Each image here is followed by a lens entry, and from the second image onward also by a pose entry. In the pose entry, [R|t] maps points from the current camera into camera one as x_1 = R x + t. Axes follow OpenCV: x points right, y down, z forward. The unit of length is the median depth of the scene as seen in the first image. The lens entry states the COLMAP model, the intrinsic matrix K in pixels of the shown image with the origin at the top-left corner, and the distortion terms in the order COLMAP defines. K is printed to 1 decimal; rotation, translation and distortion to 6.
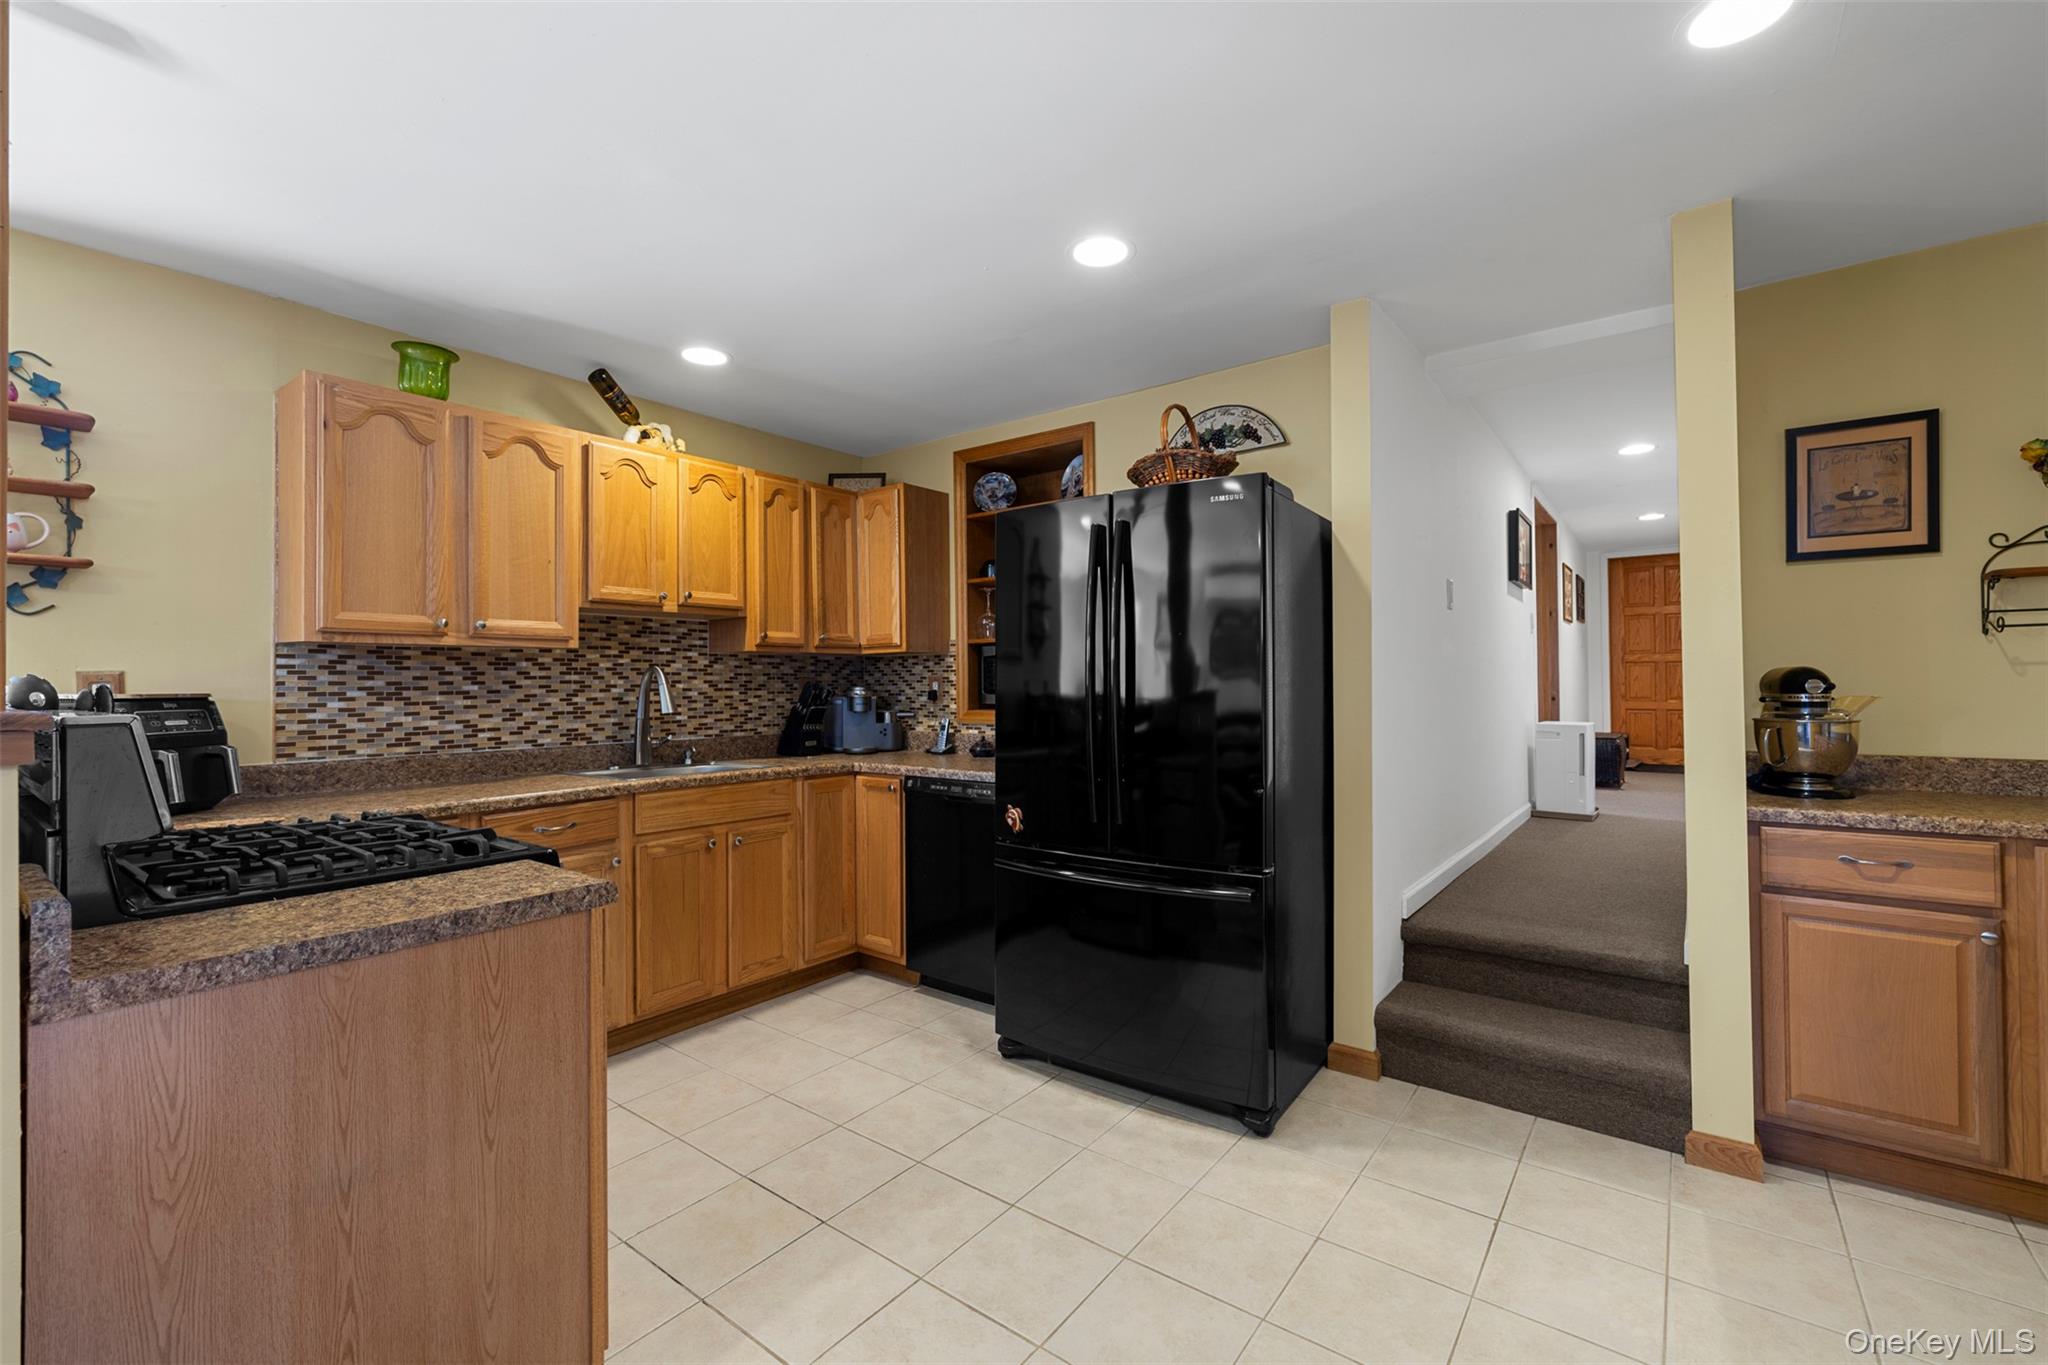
lens RADIAL K [[863.0, 0, 1028.1], [0, 863.0, 672.3], [0, 0, 1]] dist [0.000445, -0.000121]
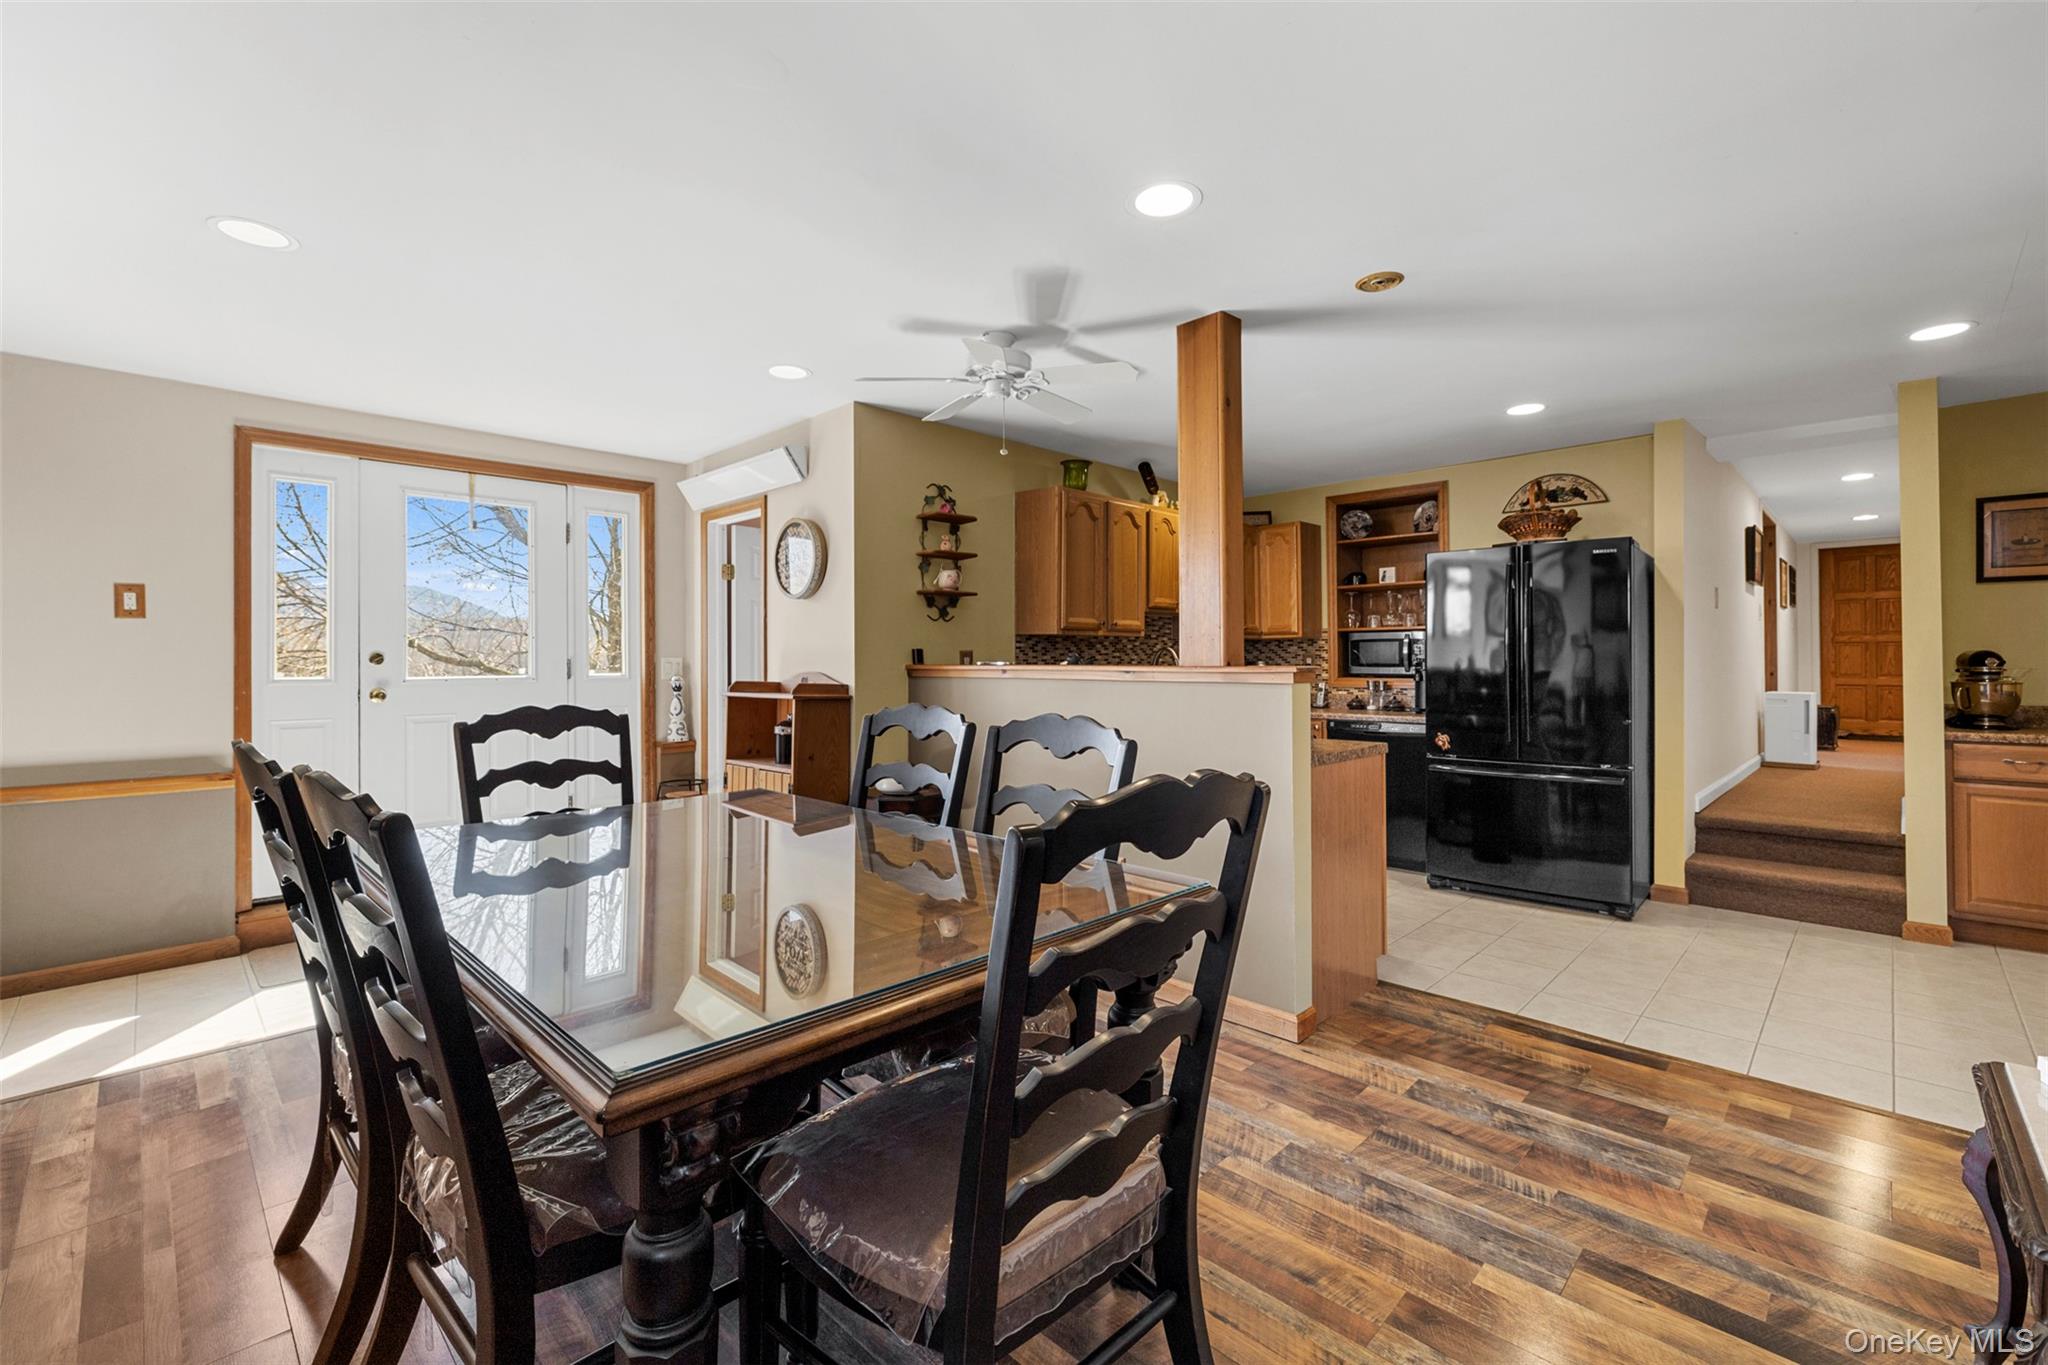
lens RADIAL K [[877.3, 0, 1018.0], [0, 877.3, 653.6], [0, 0, 1]] dist [0.000440, -0.000431]
pose [[0.991368, 0.002968, -0.131073, -0.524386], [-0.002249, 0.999982, 0.005637, -0.004028], [0.131088, -0.005294, 0.991357, -0.664845]]
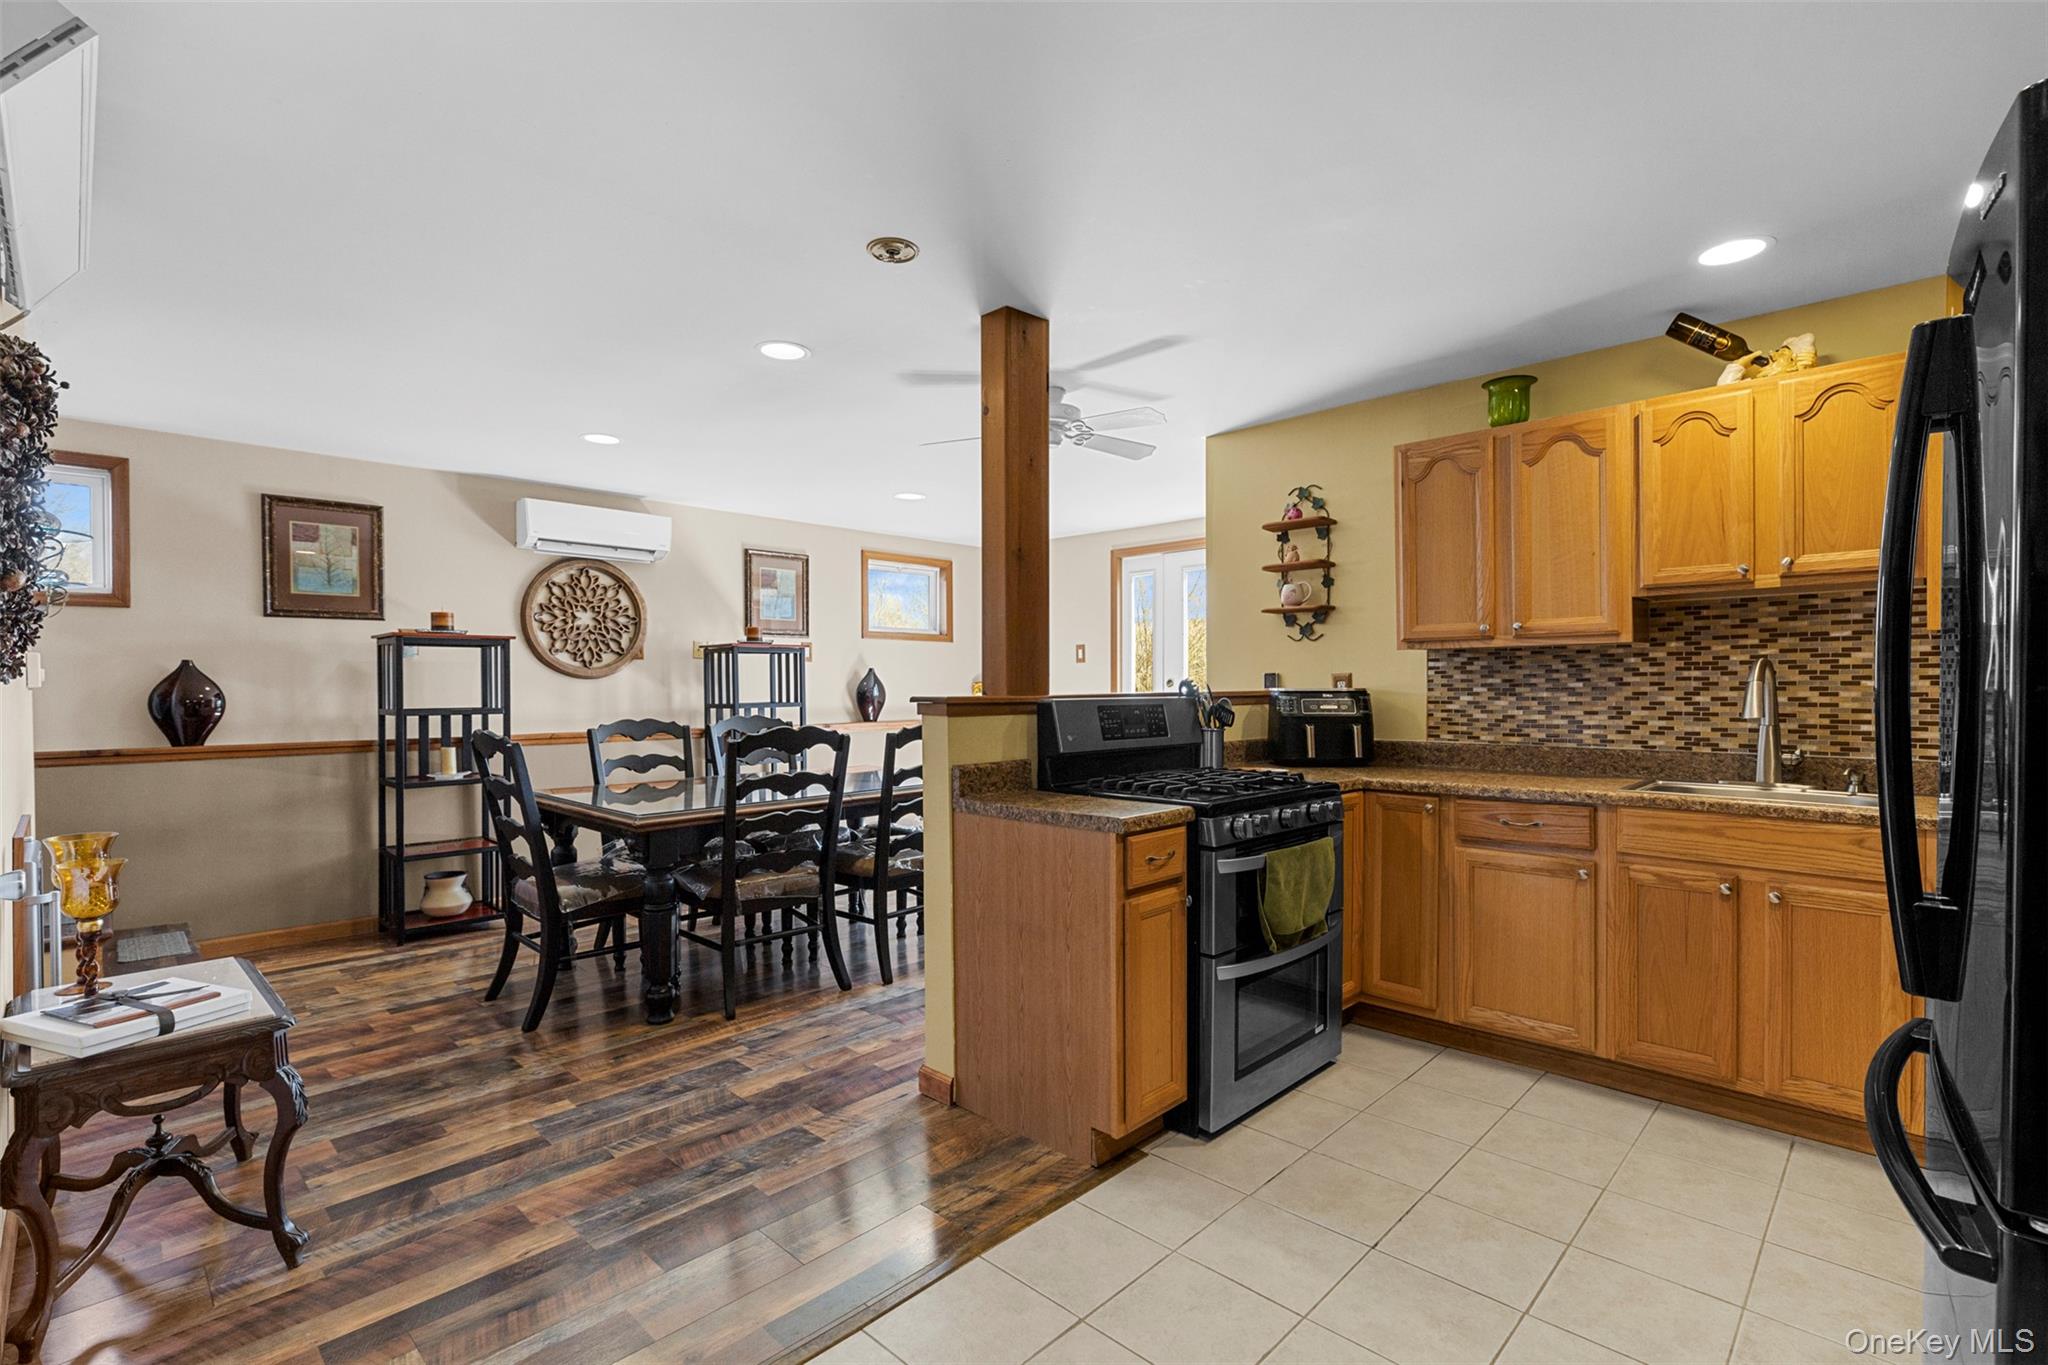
lens RADIAL K [[932.6, 0, 1031.8], [0, 932.6, 693.1], [0, 0, 1]] dist [-0.003438, -0.000018]
pose [[-0.119456, 0.016326, -0.992705, 0.515087], [0.019290, 0.999714, 0.014120, -0.000338], [0.992652, -0.017462, -0.119737, 0.473792]]
